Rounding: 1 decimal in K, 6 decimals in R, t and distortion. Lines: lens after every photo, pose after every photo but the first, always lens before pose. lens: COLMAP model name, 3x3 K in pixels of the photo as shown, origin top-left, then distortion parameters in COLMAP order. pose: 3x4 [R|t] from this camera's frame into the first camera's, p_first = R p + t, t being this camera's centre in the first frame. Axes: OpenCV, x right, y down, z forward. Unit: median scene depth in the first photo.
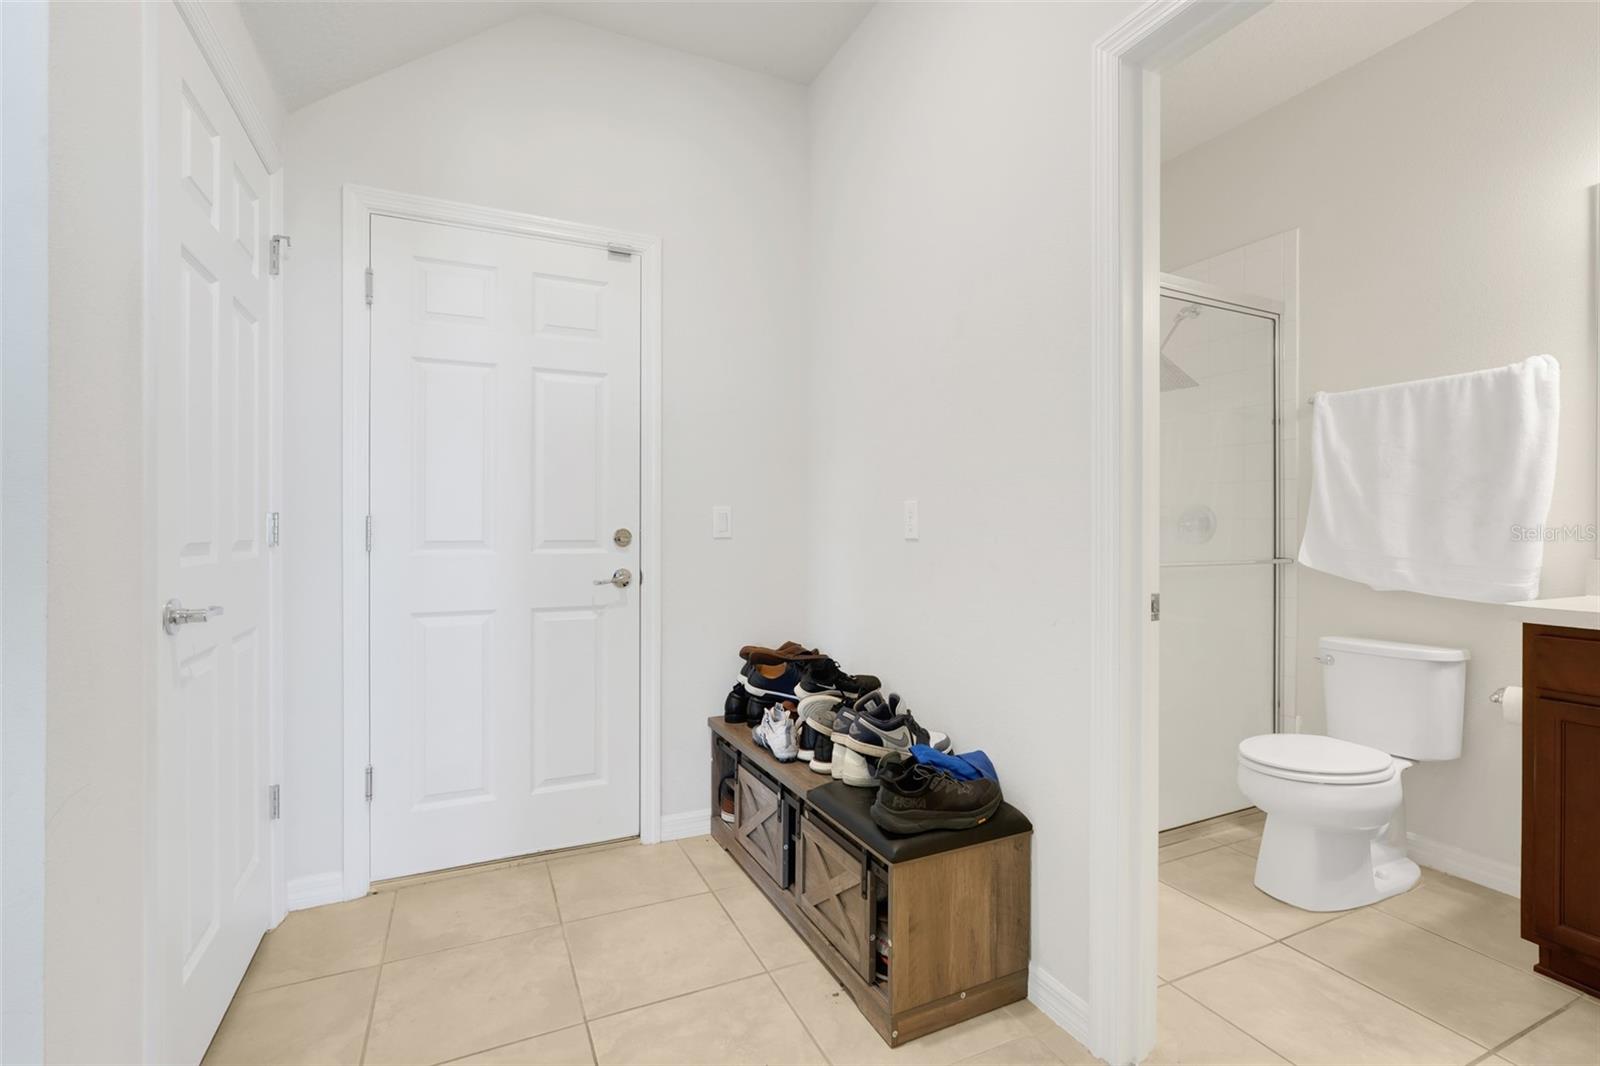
lens RADIAL K [[702.3, 0, 800.0], [0, 702.3, 533.0], [0, 0, 1]] dist [-0.014257, 0.006490]
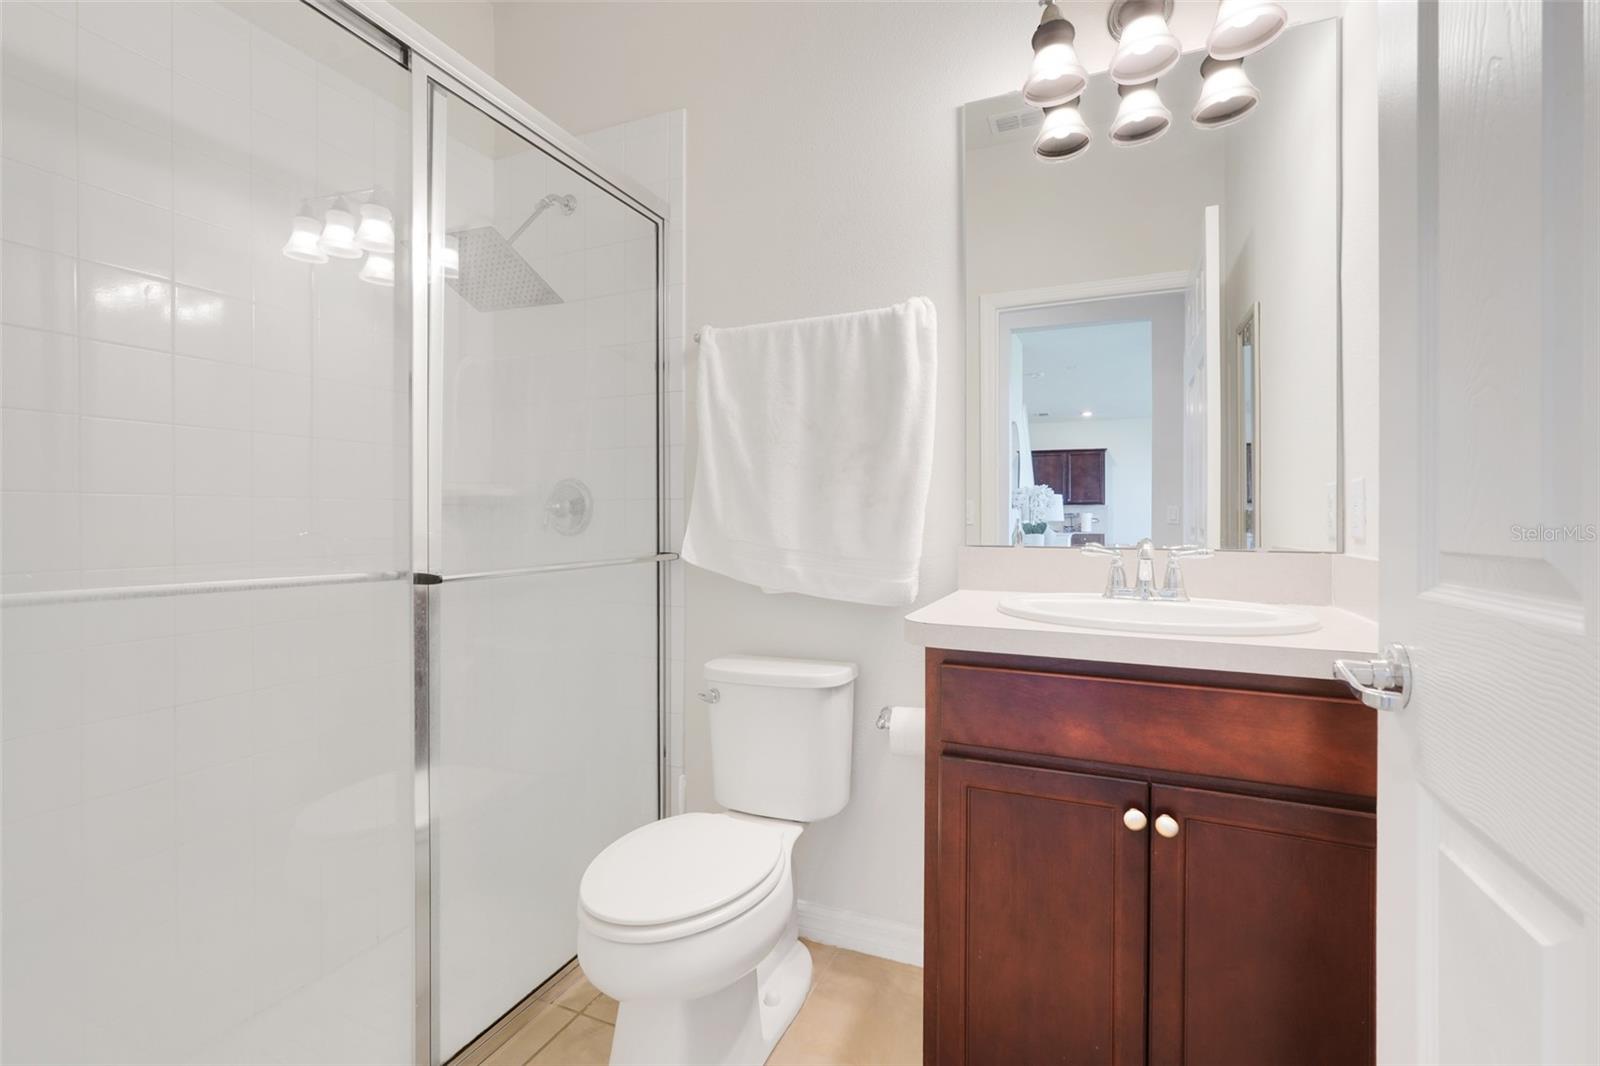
lens RADIAL K [[702.3, 0, 800.0], [0, 702.3, 533.0], [0, 0, 1]] dist [-0.014257, 0.006490]
pose [[0.756612, -0.007466, 0.653822, 0.382678], [0.003801, 0.999968, 0.007020, 0.012491], [-0.653853, -0.002826, 0.756616, 0.430001]]
